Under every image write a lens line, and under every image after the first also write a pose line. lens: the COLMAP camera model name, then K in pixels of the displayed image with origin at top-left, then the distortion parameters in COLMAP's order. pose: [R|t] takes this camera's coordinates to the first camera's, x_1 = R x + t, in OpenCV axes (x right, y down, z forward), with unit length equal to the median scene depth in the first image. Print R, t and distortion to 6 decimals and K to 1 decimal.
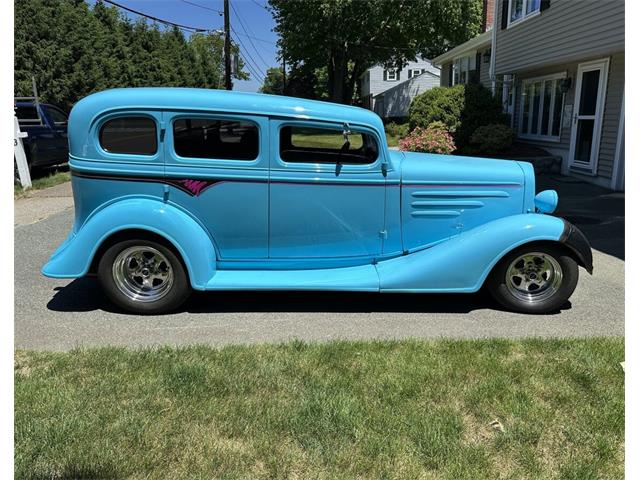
lens RADIAL K [[494.8, 0, 320.0], [0, 494.8, 240.0], [0, 0, 1]] dist [0.031119, -0.001009]
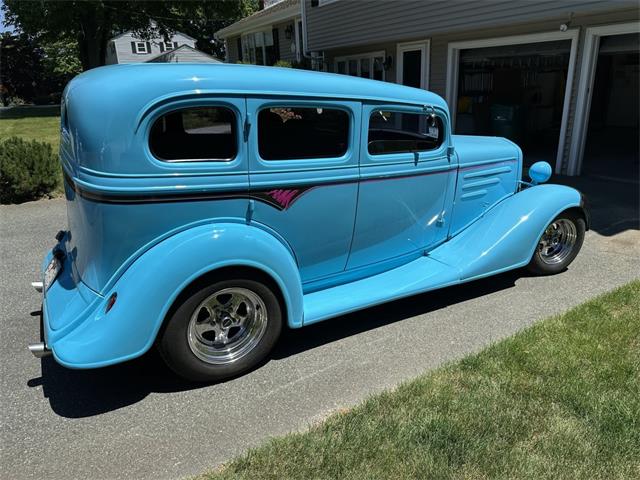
lens RADIAL K [[486.5, 0, 342.6], [0, 486.5, 243.3], [0, 0, 1]] dist [0.041891, -0.003178]
pose [[0.860577, -0.168121, 0.480772, -0.507908], [0.141209, 0.985703, 0.091927, -0.088104], [-0.489353, -0.011221, 0.872013, 0.285557]]
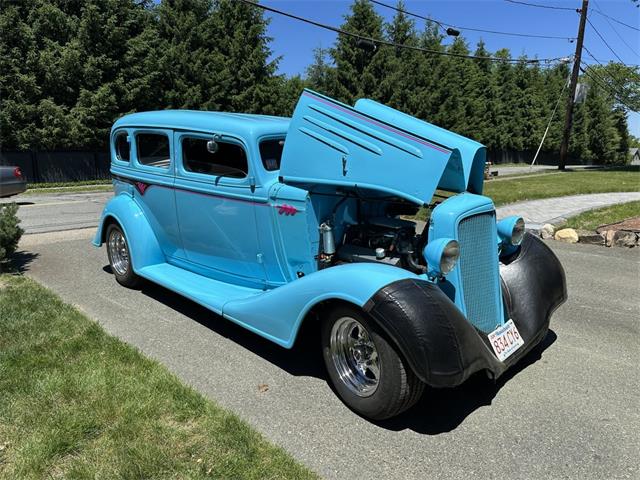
lens RADIAL K [[492.4, 0, 320.0], [0, 492.4, 240.0], [0, 0, 1]] dist [-0.006900, -0.002296]
pose [[0.650407, 0.142870, -0.746029, 0.880225], [-0.199854, 0.979734, 0.013389, -0.079462], [0.732823, 0.140388, 0.665779, 0.499289]]
